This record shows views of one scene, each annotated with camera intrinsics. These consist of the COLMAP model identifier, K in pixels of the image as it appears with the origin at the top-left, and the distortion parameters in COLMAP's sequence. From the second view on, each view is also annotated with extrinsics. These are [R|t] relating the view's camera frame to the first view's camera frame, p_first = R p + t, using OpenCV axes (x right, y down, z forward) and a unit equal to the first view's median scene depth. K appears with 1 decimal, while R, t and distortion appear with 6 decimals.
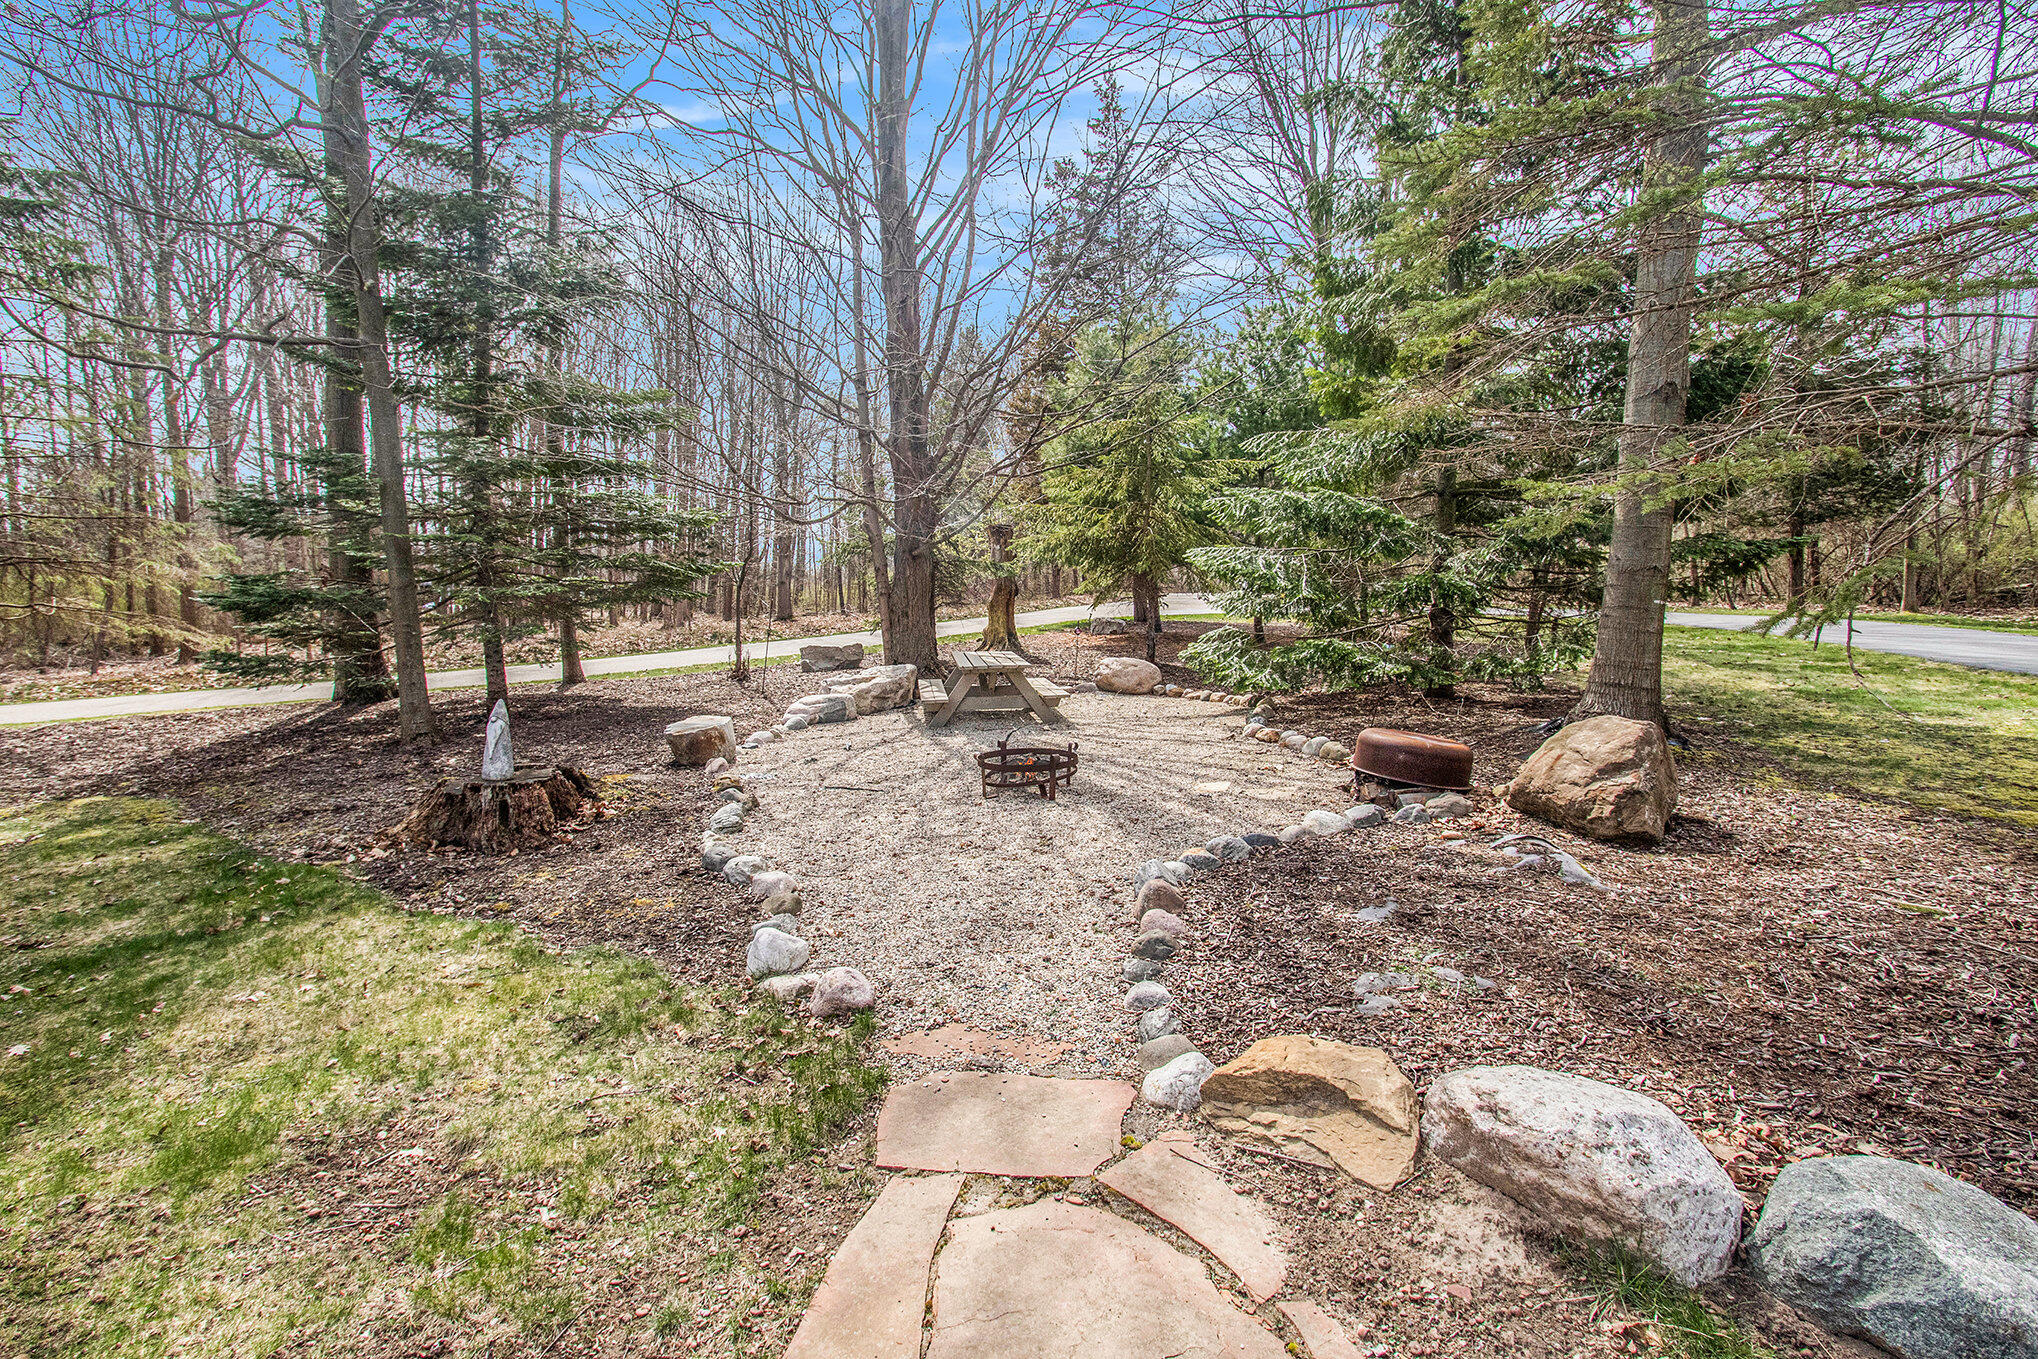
lens RADIAL K [[971.9, 0, 1021.0], [0, 971.9, 683.6], [0, 0, 1]] dist [-0.016791, 0.004377]
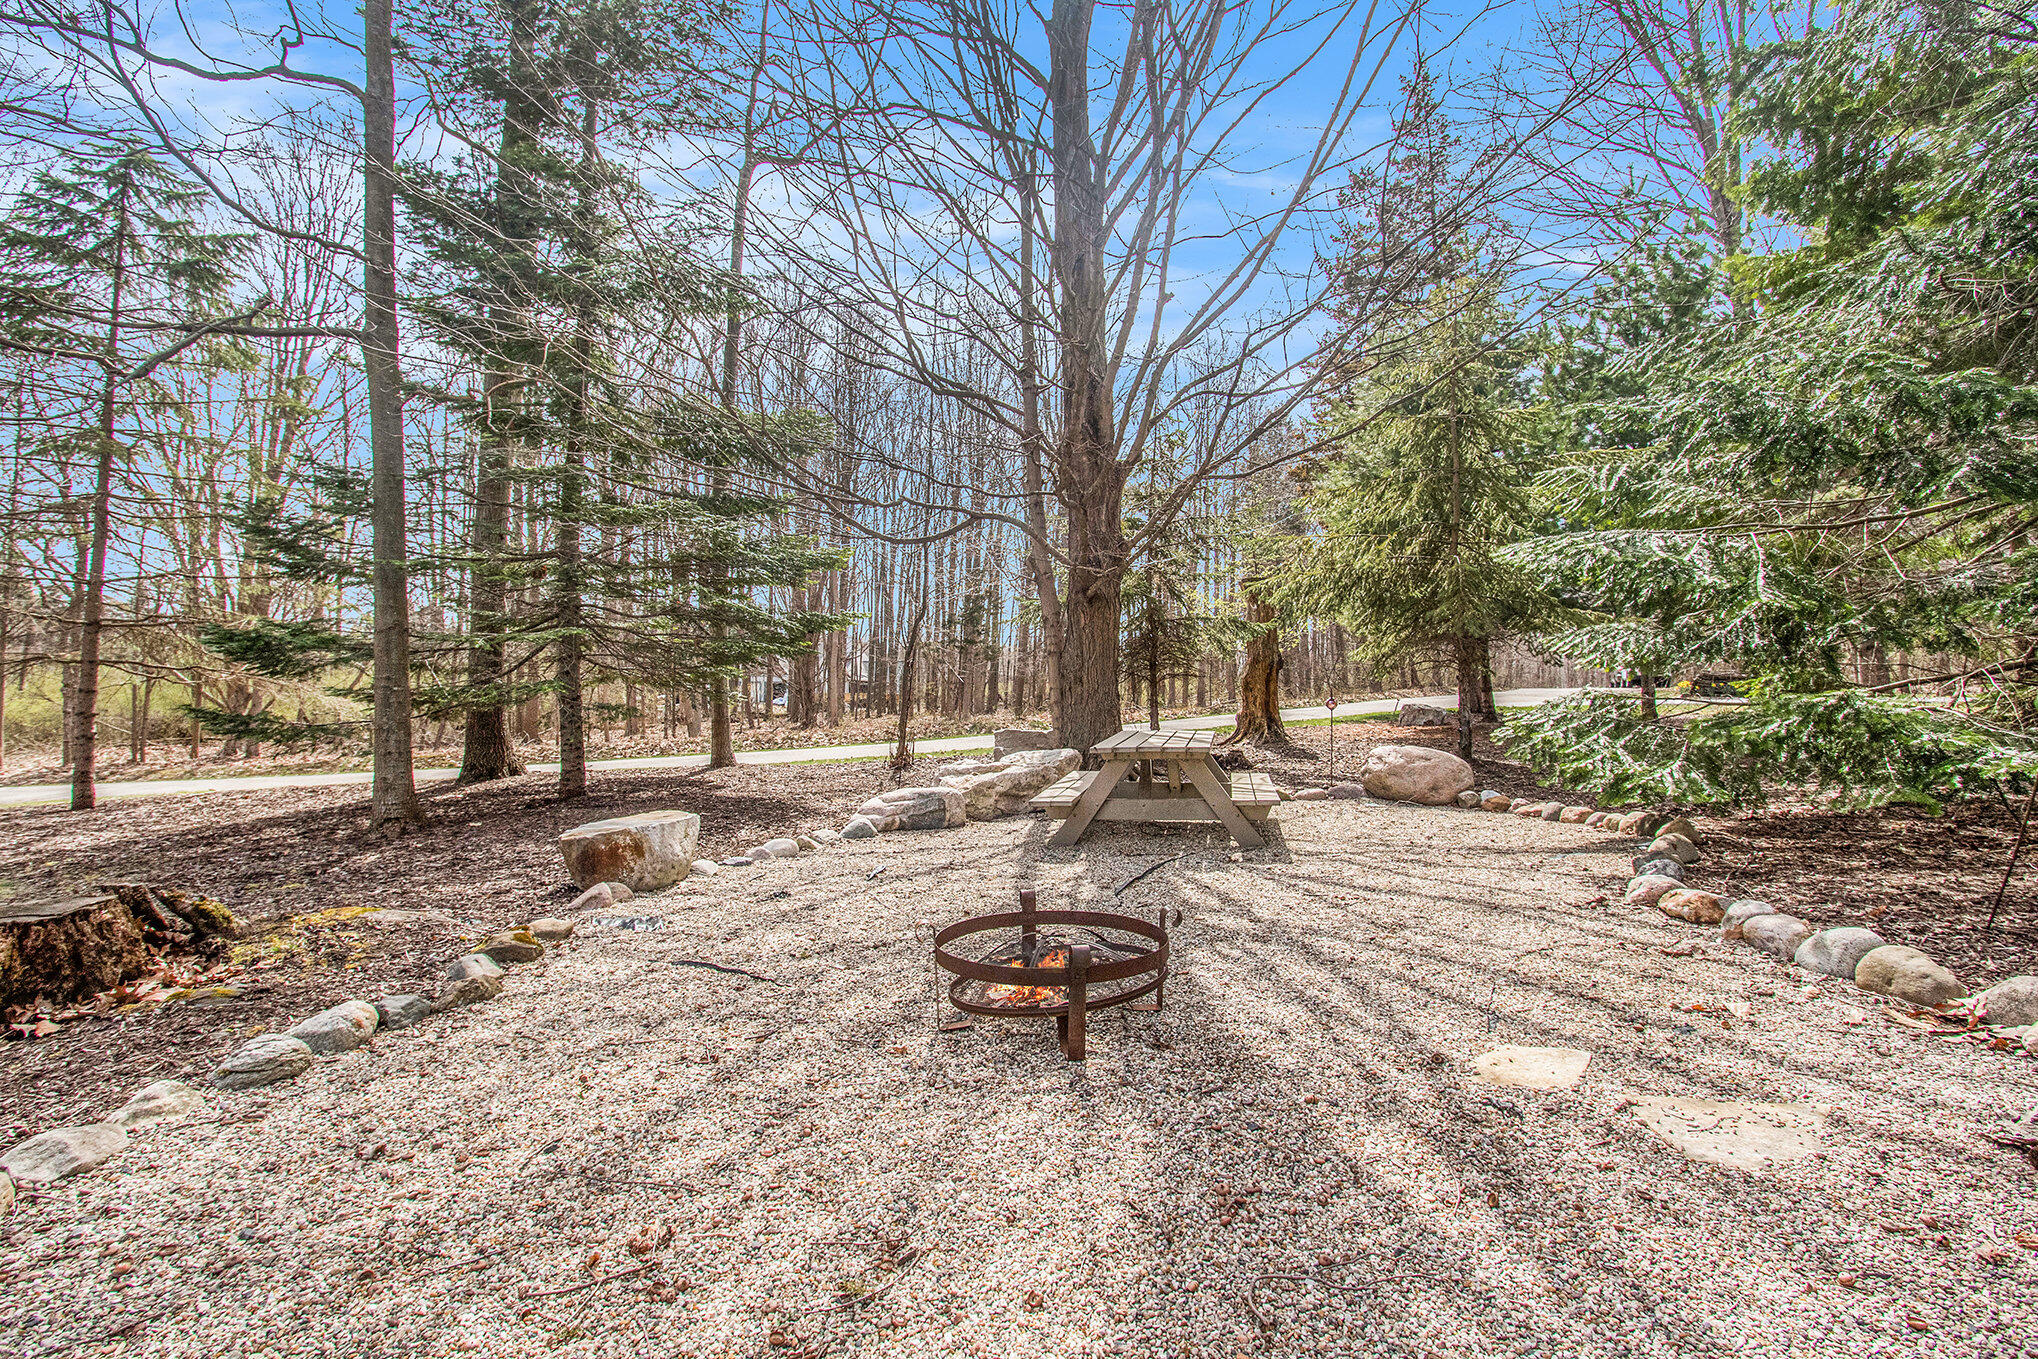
lens RADIAL K [[971.9, 0, 1012.3], [0, 971.9, 672.7], [0, 0, 1]] dist [-0.016791, 0.004377]
pose [[0.942755, -0.007655, -0.333399, 0.086066], [-0.031006, 0.993394, -0.110483, 0.004461], [0.332042, 0.114496, 0.936290, 0.369639]]
